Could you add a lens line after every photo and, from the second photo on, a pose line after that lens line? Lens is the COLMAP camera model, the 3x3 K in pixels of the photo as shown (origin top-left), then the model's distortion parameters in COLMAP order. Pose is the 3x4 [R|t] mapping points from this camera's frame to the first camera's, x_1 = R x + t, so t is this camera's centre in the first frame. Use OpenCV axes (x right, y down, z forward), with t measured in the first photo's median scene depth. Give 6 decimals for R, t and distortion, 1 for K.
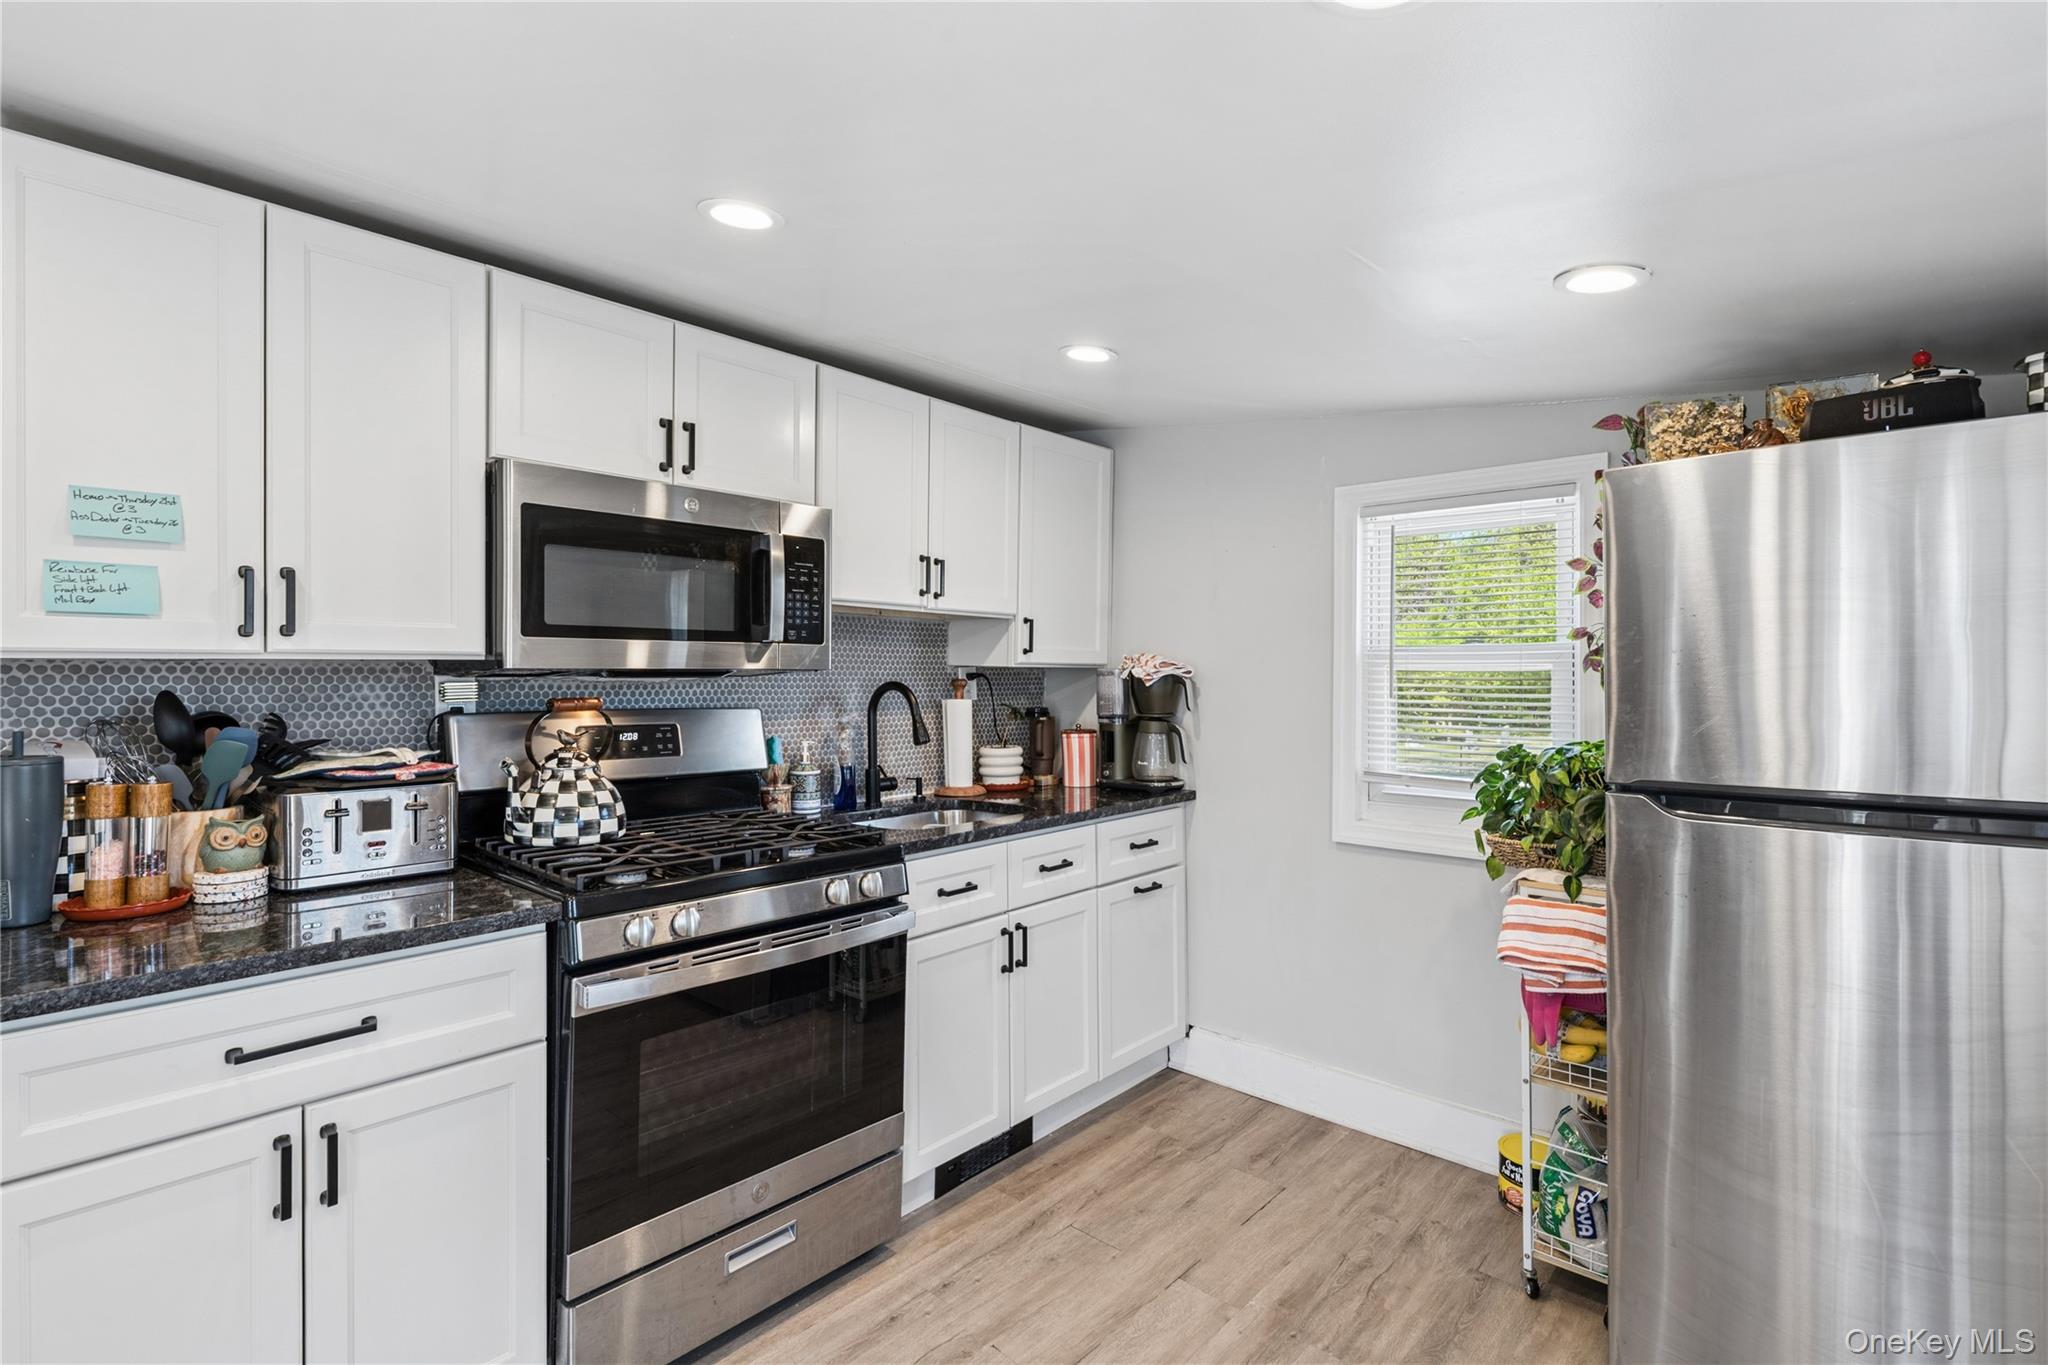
lens RADIAL K [[972.2, 0, 1023.9], [0, 972.2, 677.7], [0, 0, 1]] dist [0.007865, -0.001291]
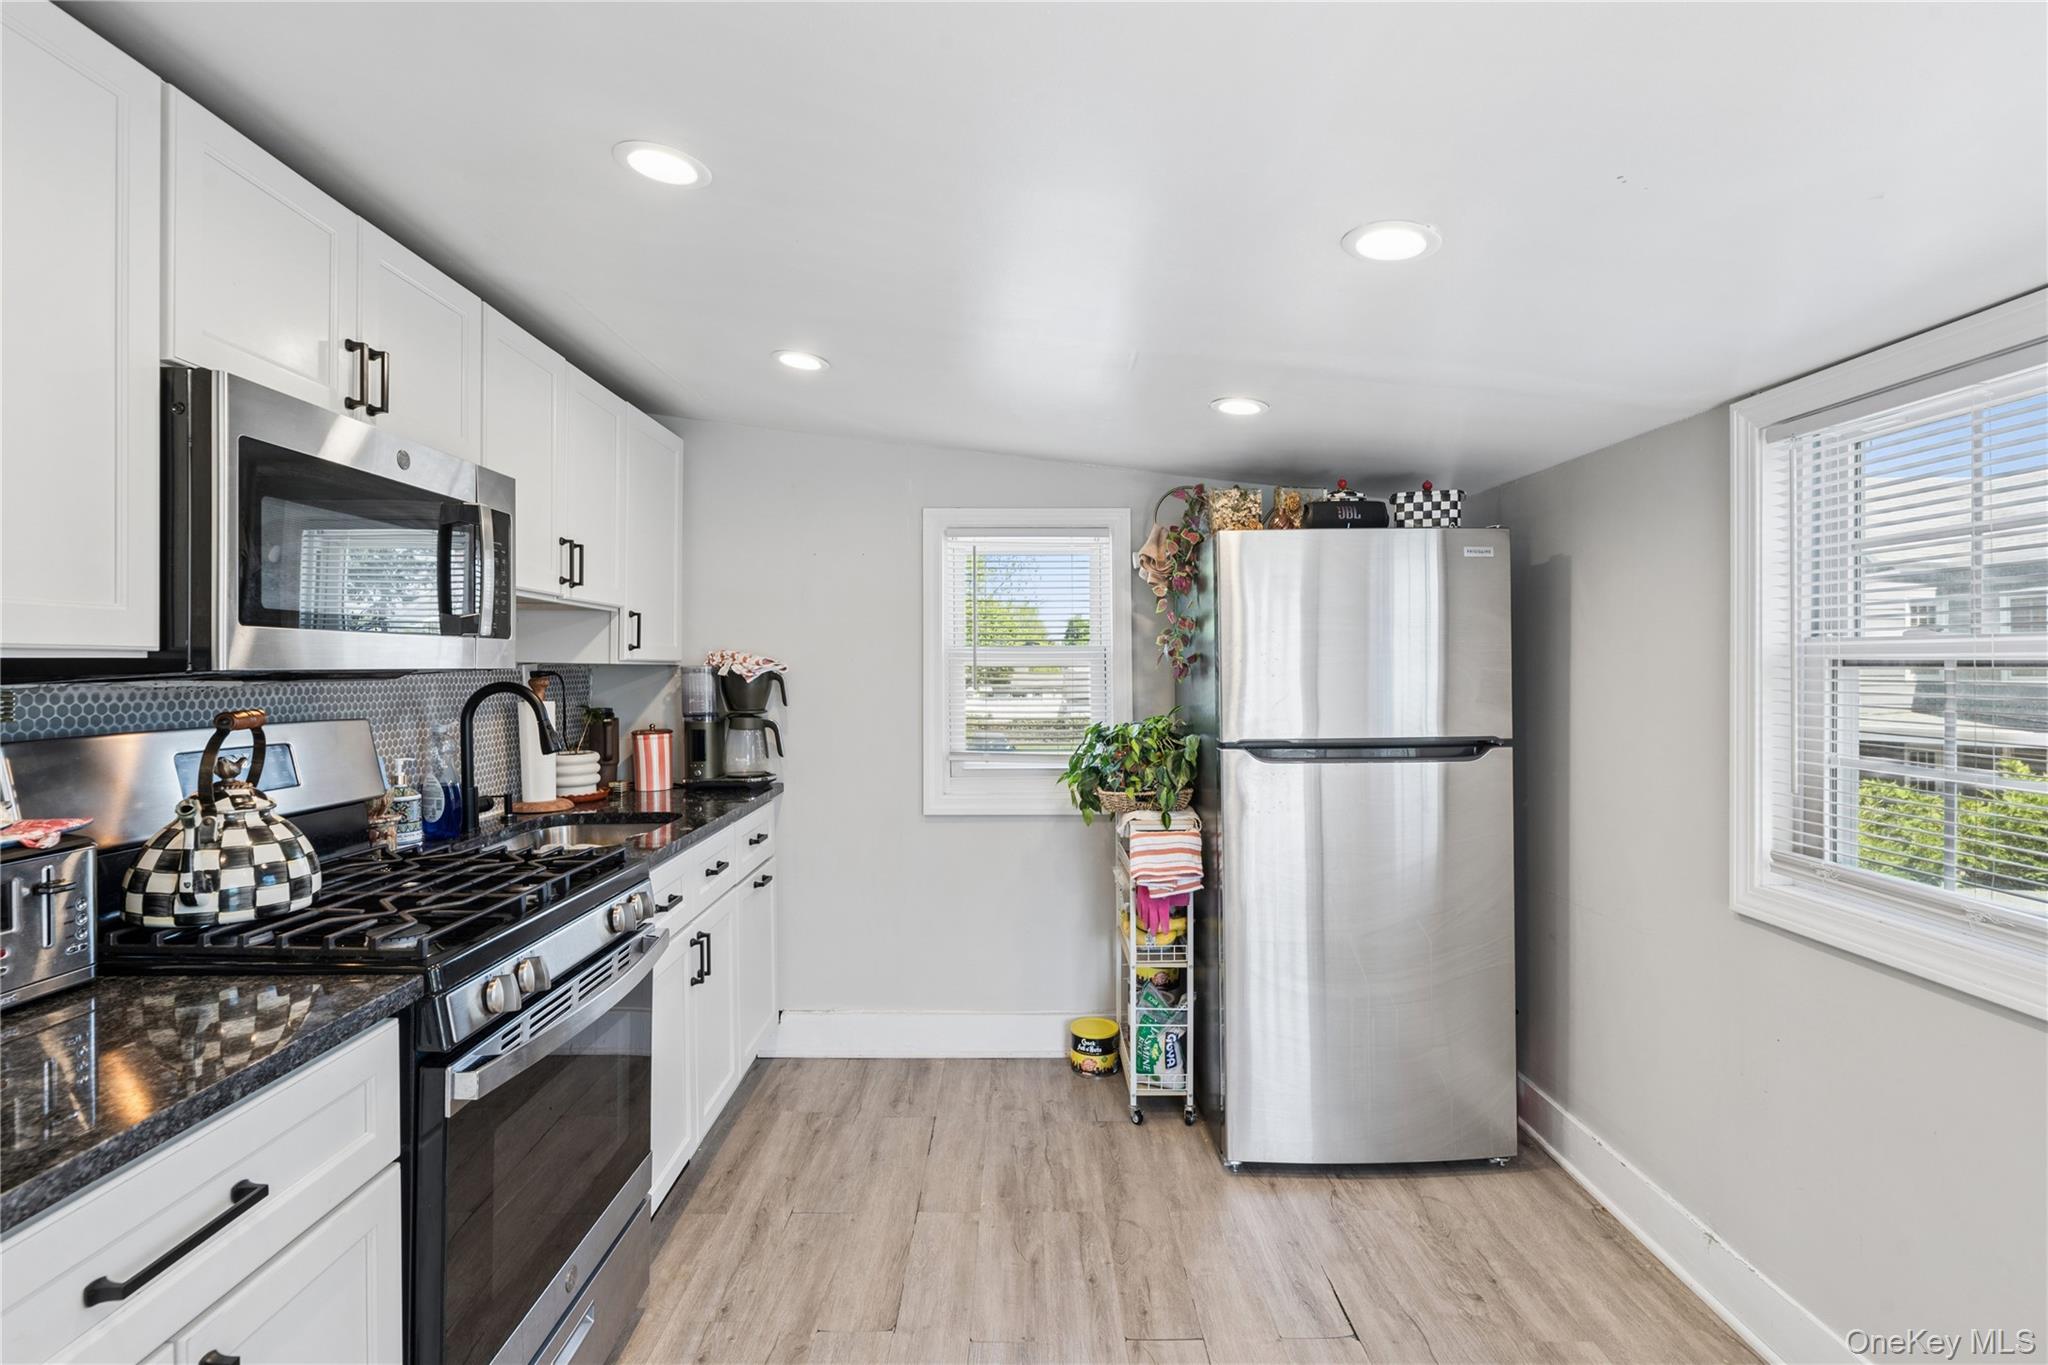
lens RADIAL K [[972.2, 0, 1032.5], [0, 972.2, 669.8], [0, 0, 1]] dist [0.007865, -0.001291]
pose [[0.742280, -0.005978, 0.670063, -0.394983], [0.006908, 0.999975, 0.001268, -0.004946], [-0.670054, 0.003688, 0.742303, 0.064189]]
